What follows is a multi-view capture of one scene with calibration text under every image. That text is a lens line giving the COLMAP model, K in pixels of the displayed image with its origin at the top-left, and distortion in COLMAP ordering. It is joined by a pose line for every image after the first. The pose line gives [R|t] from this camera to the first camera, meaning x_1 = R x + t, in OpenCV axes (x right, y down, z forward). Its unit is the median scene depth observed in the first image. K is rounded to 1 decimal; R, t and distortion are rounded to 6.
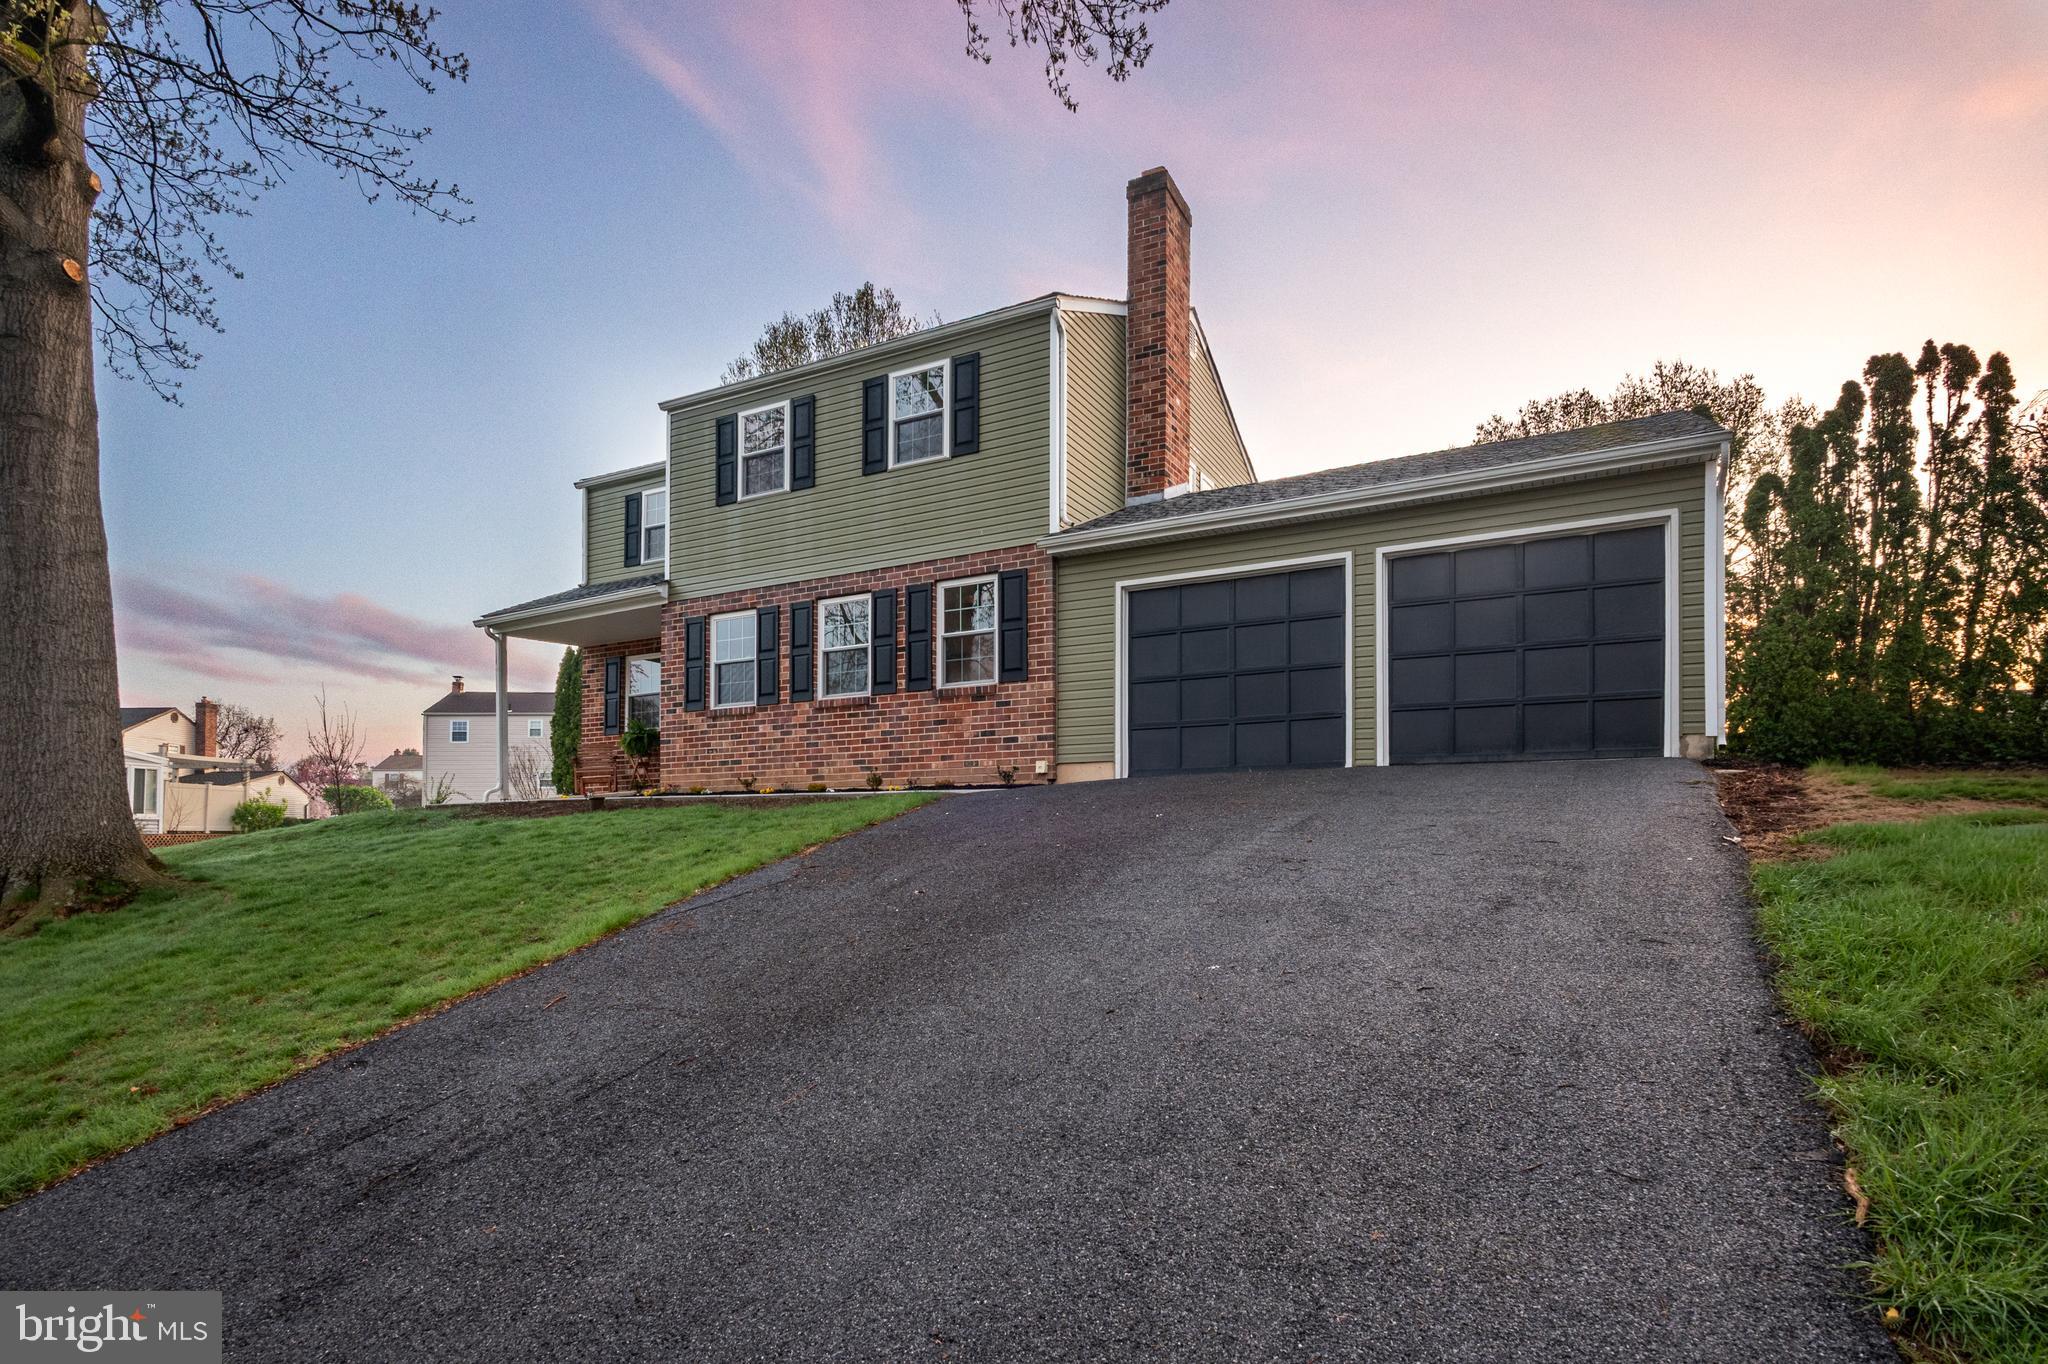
lens RADIAL K [[1194.1, 0, 937.1], [0, 1194.1, 836.8], [0, 0, 1]] dist [-0.012250, -0.001363]
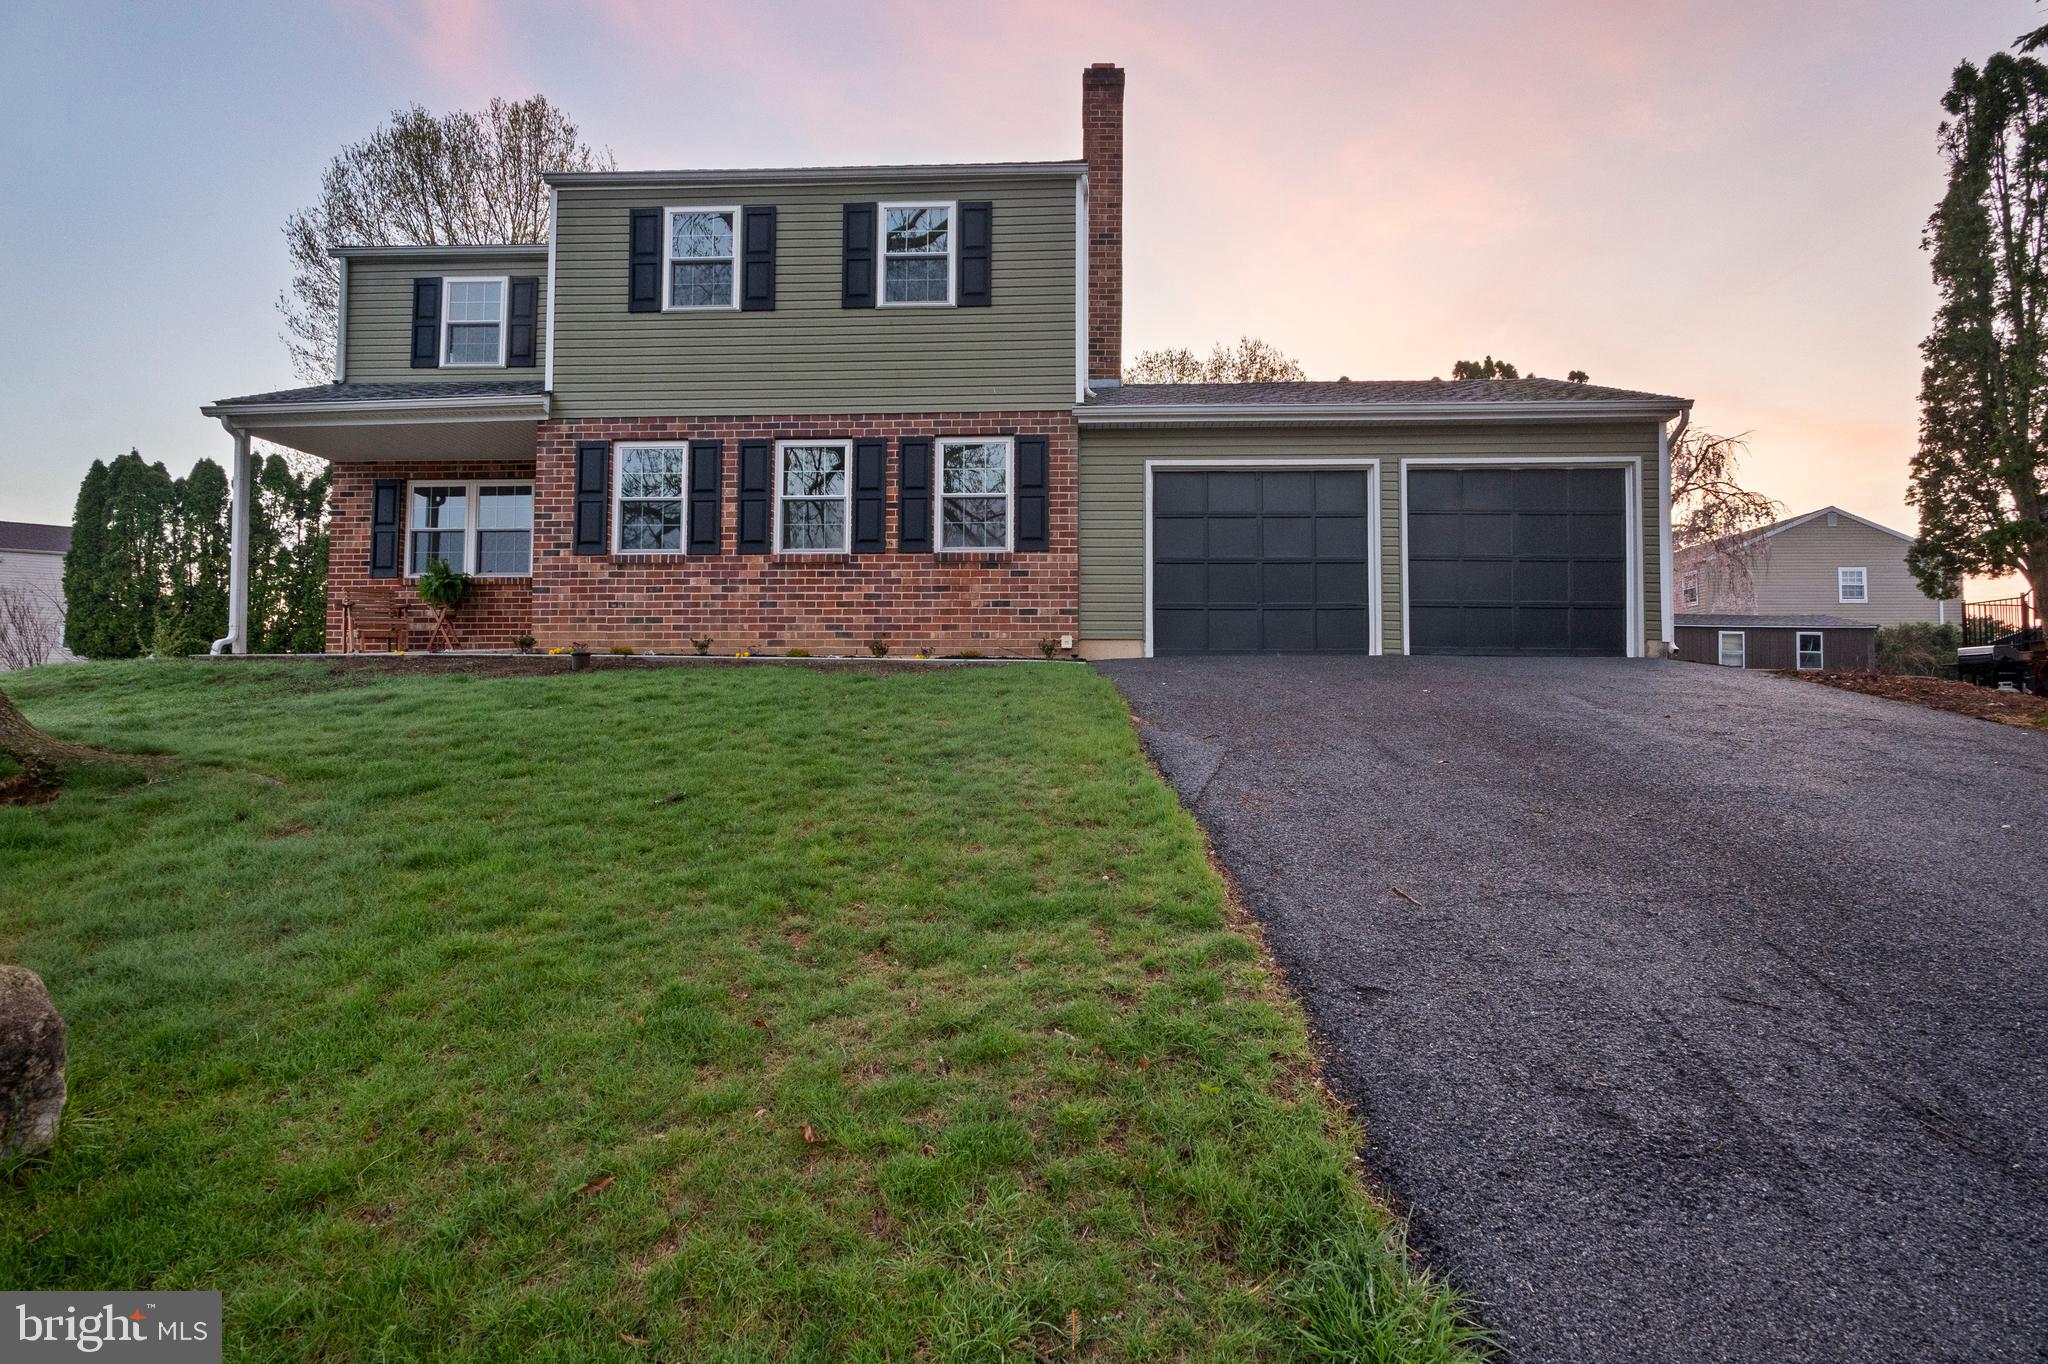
lens RADIAL K [[1167.7, 0, 955.7], [0, 1167.7, 710.8], [0, 0, 1]] dist [-0.018348, 0.004093]
pose [[0.875386, 0.021127, 0.482962, -0.419155], [-0.012935, 0.999711, -0.020287, 0.016535], [-0.483251, 0.011512, 0.875406, 0.205264]]
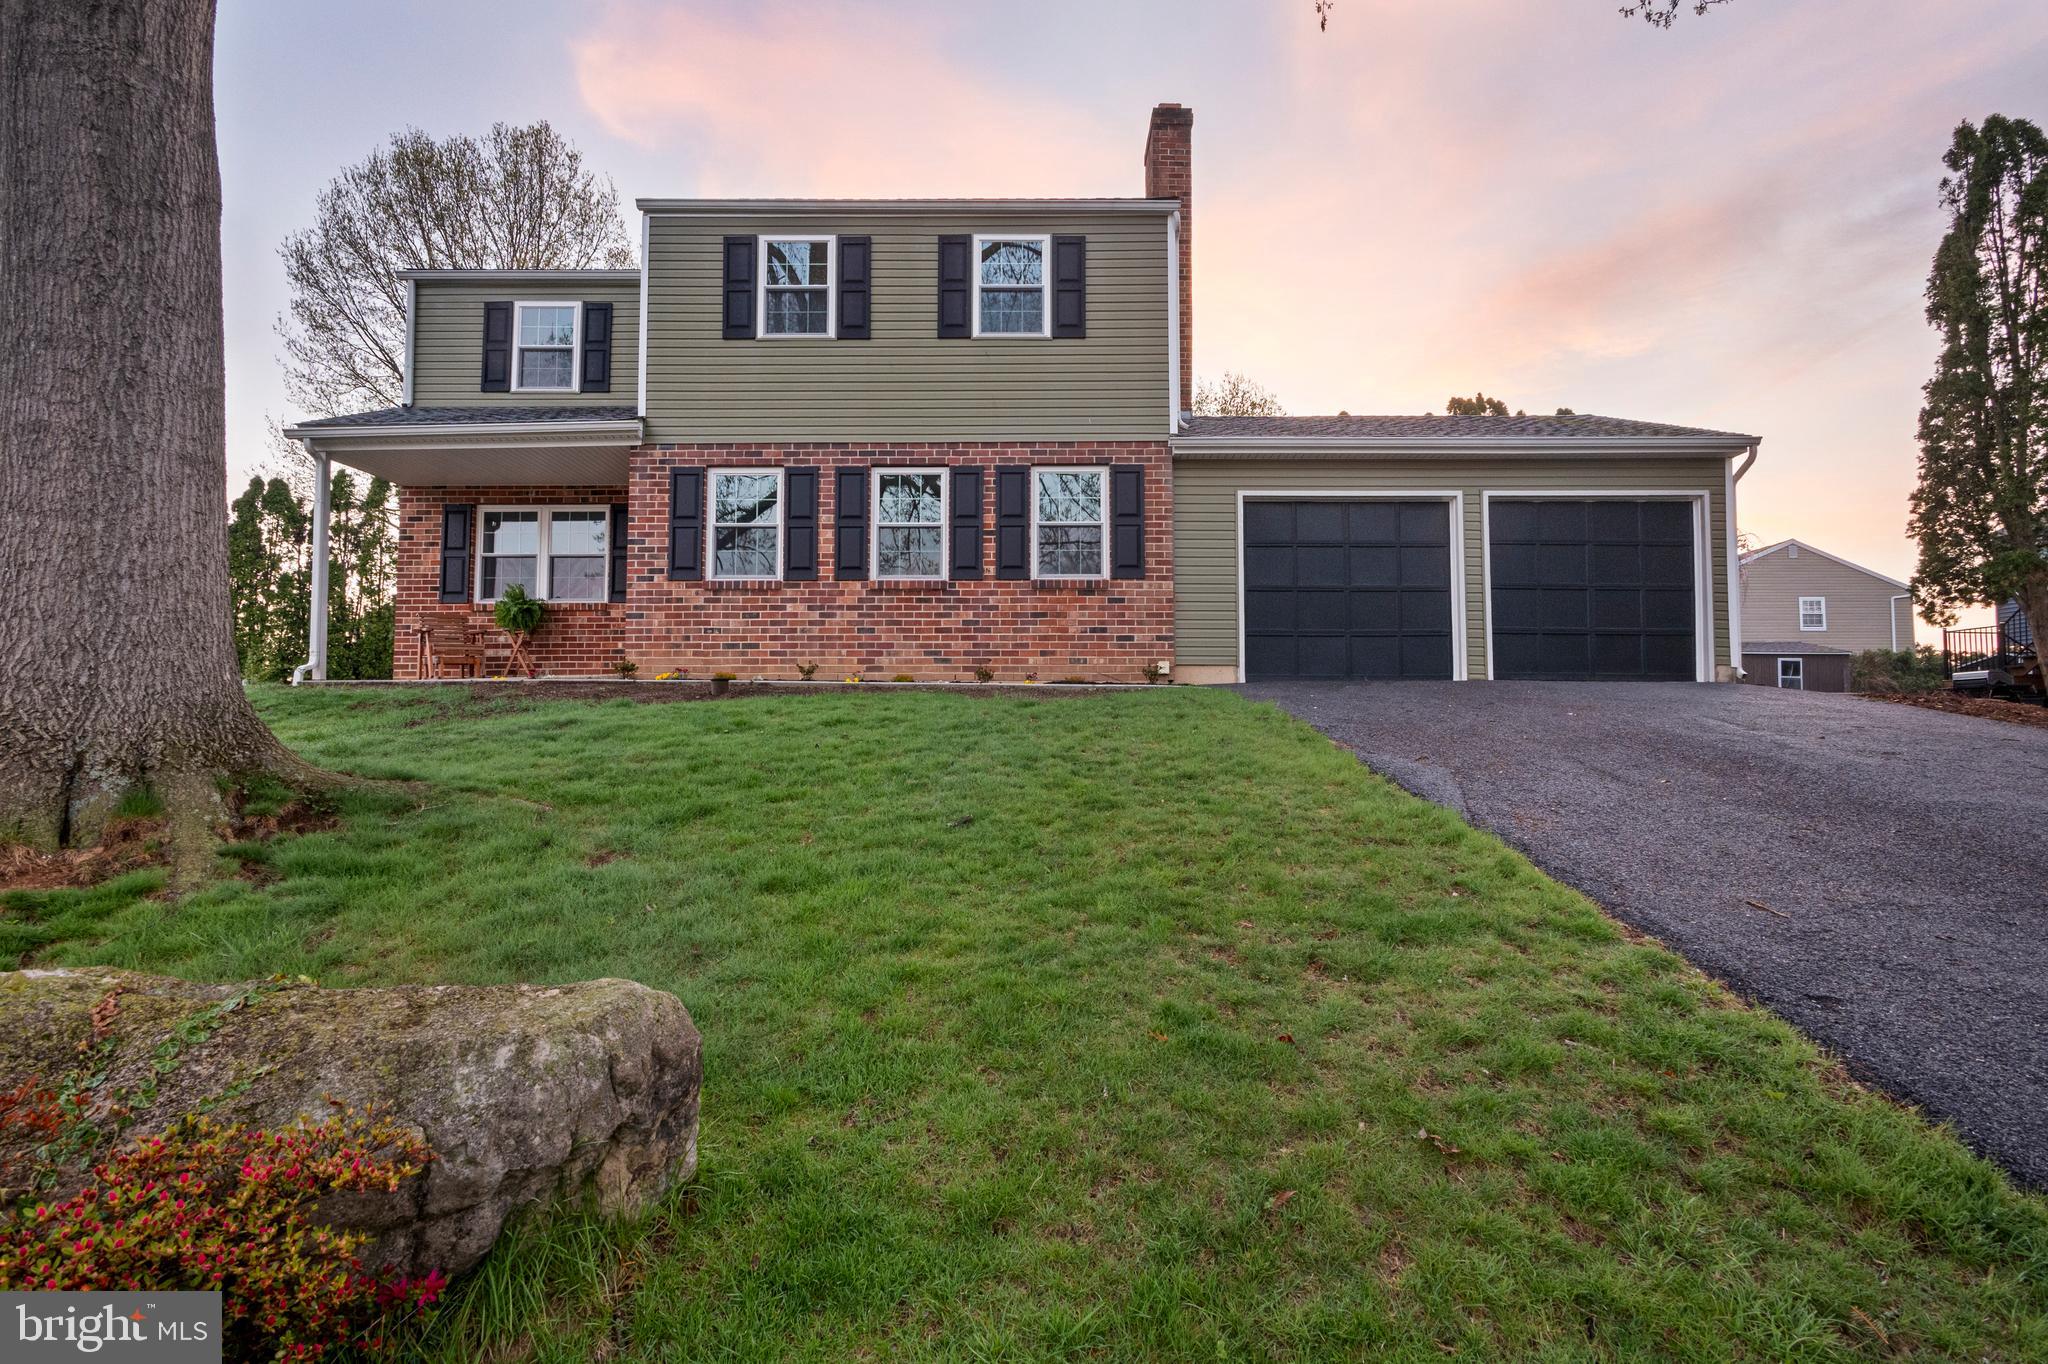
lens RADIAL K [[1167.7, 0, 941.5], [0, 1167.7, 715.5], [0, 0, 1]] dist [-0.018348, 0.004093]
pose [[0.850239, 0.028906, 0.525603, -0.536417], [-0.008326, 0.999105, -0.041478, 0.020685], [-0.526331, 0.030890, 0.849718, 0.266690]]
